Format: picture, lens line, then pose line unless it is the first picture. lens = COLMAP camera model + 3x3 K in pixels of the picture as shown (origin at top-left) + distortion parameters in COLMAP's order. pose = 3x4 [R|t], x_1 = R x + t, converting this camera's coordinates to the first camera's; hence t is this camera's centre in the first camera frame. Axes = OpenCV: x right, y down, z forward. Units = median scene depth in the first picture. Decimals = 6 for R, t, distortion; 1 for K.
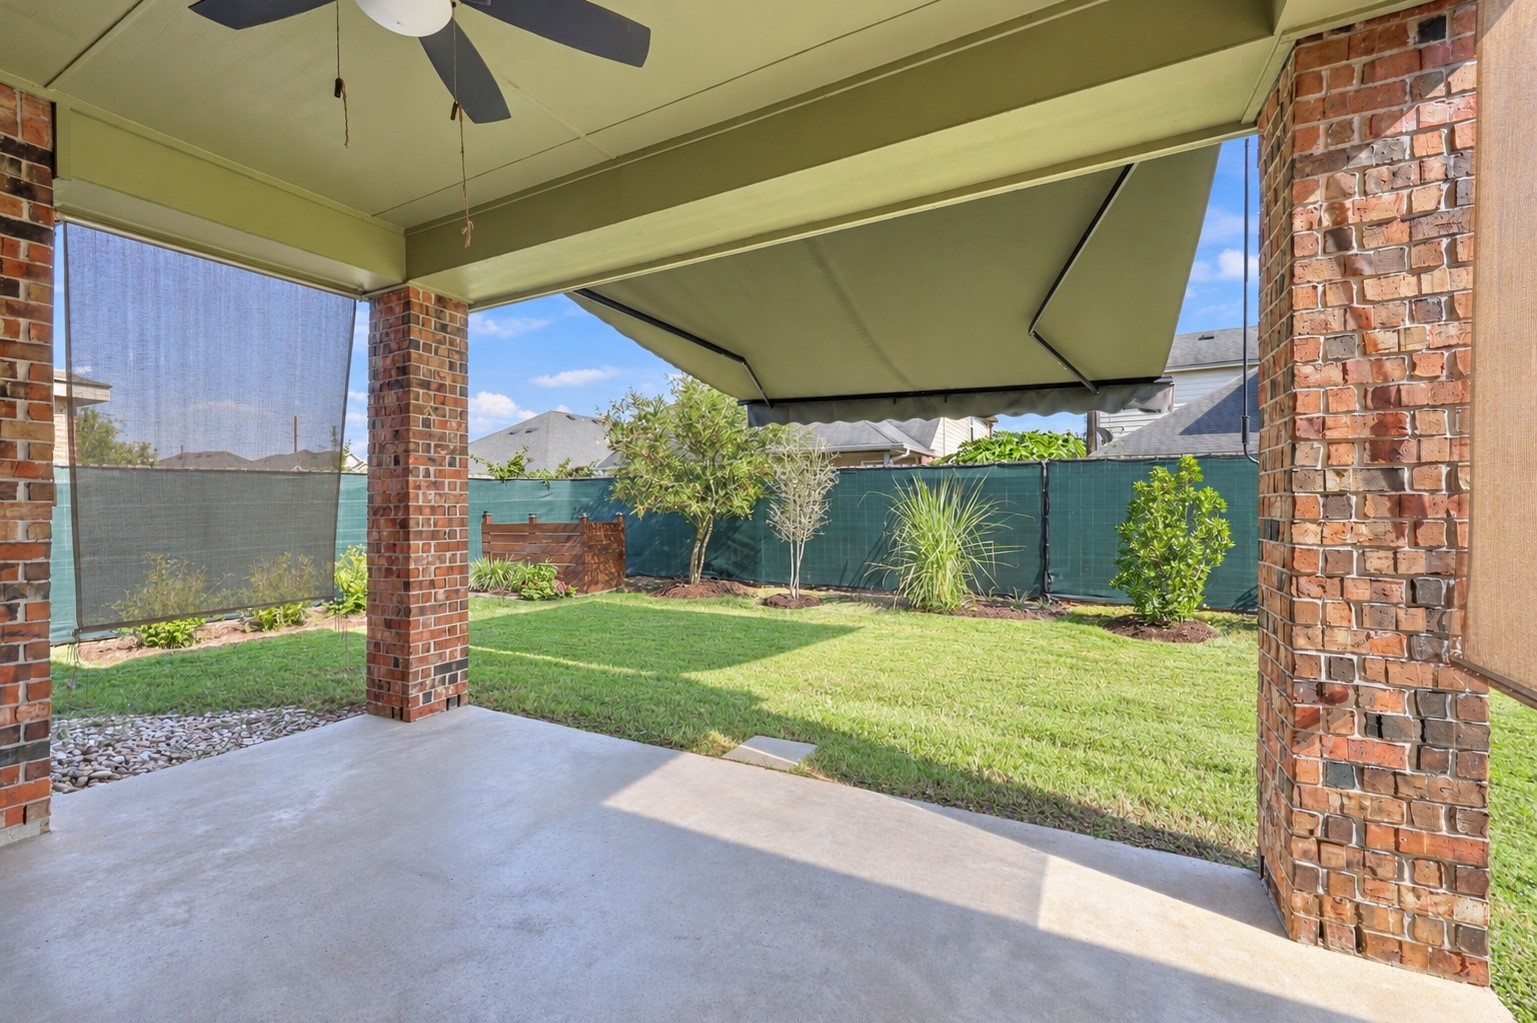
lens RADIAL K [[625.4, 0, 768.3], [0, 625.4, 508.4], [0, 0, 1]] dist [-0.000701, 0.000005]
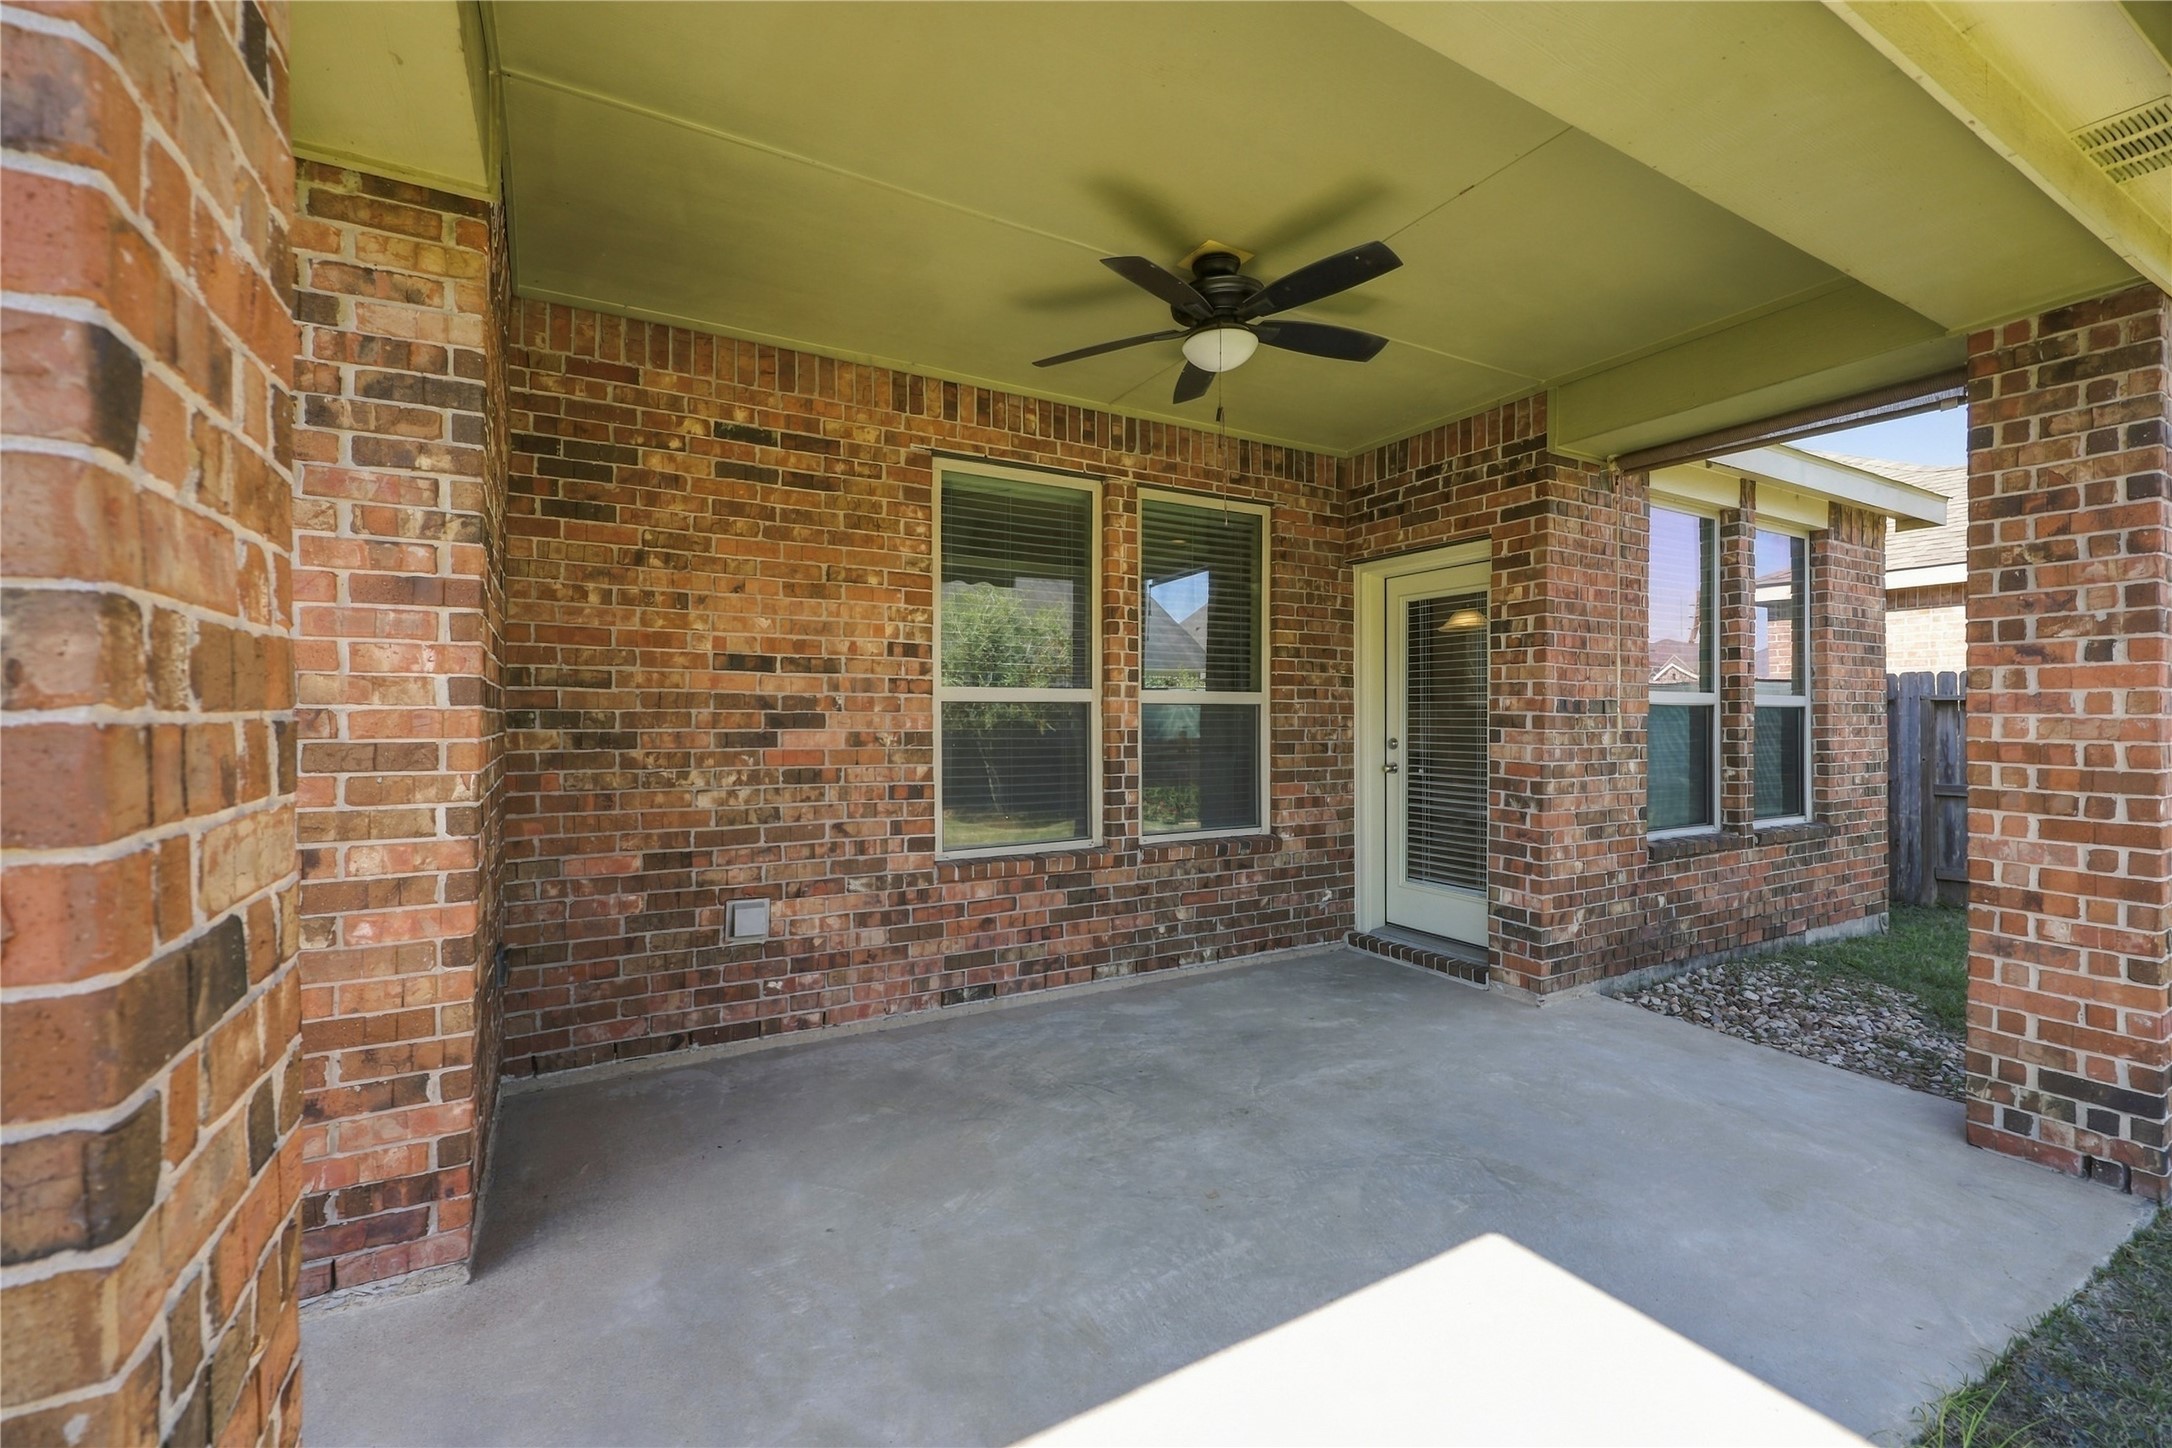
lens RADIAL K [[883.8, 0, 1090.0], [0, 883.8, 715.2], [0, 0, 1]] dist [-0.000701, 0.000005]
pose [[-0.542941, 0.004271, -0.839760, 0.458332], [0.000191, 0.999988, 0.004962, -0.030582], [0.839771, 0.002533, -0.542935, 0.752285]]
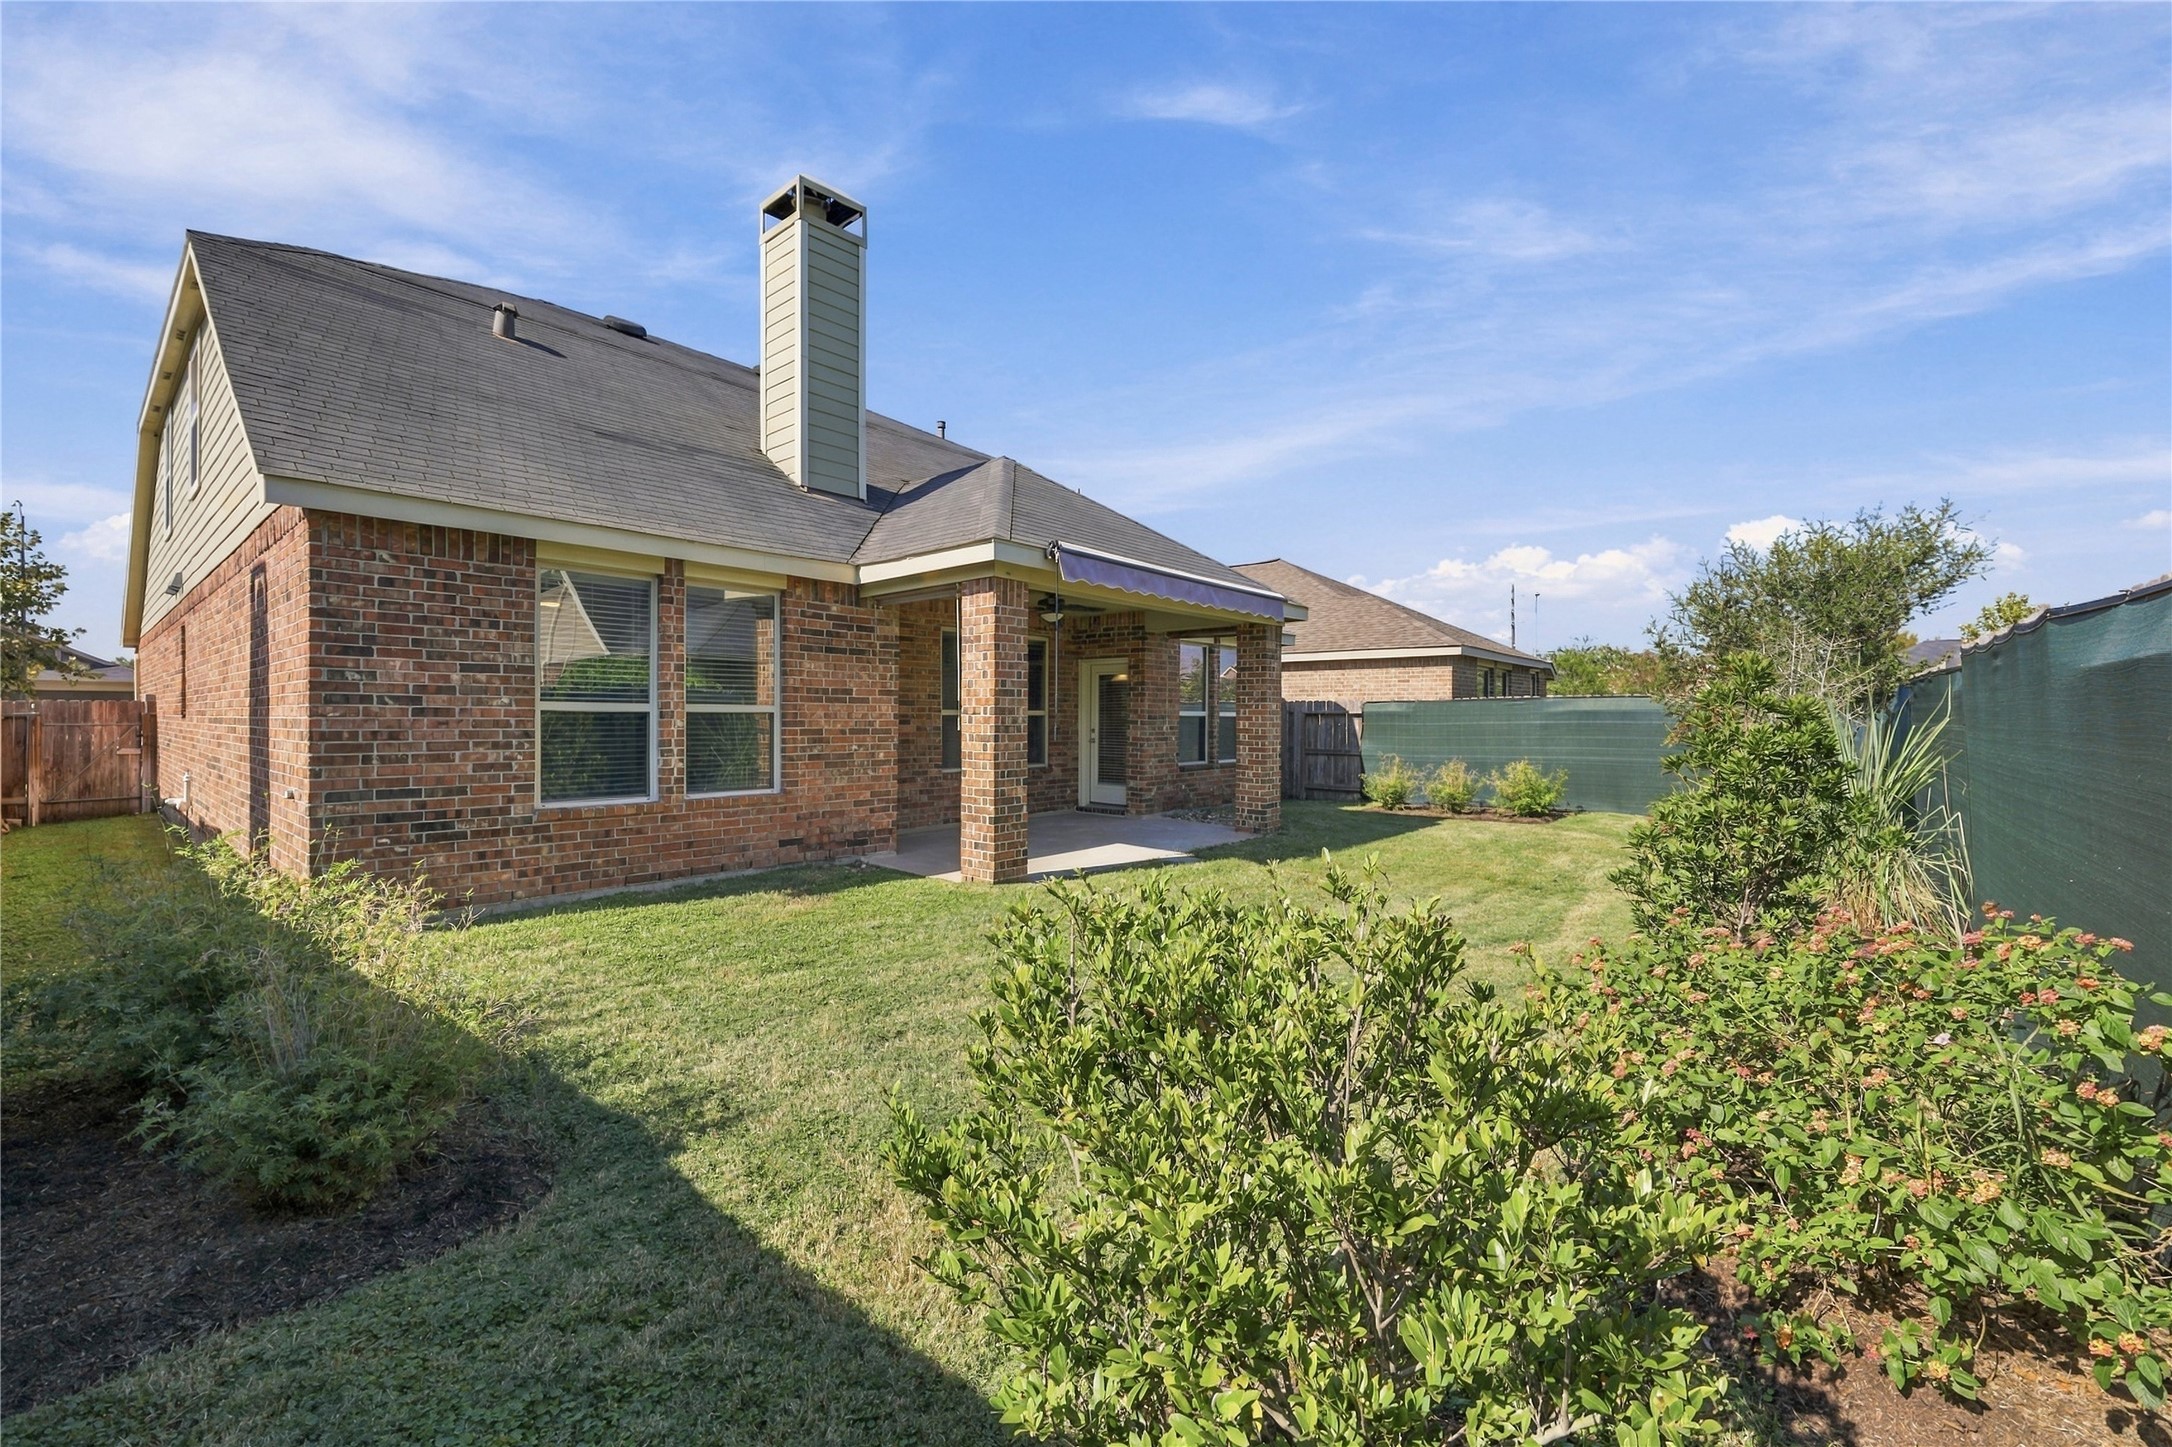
lens RADIAL K [[883.8, 0, 1084.3], [0, 883.8, 720.0], [0, 0, 1]] dist [-0.000701, 0.000005]
pose [[-0.226988, 0.012095, -0.973822, 2.258912], [-0.008000, 0.999866, 0.014284, -0.067976], [0.973865, 0.011033, -0.226861, 1.118505]]
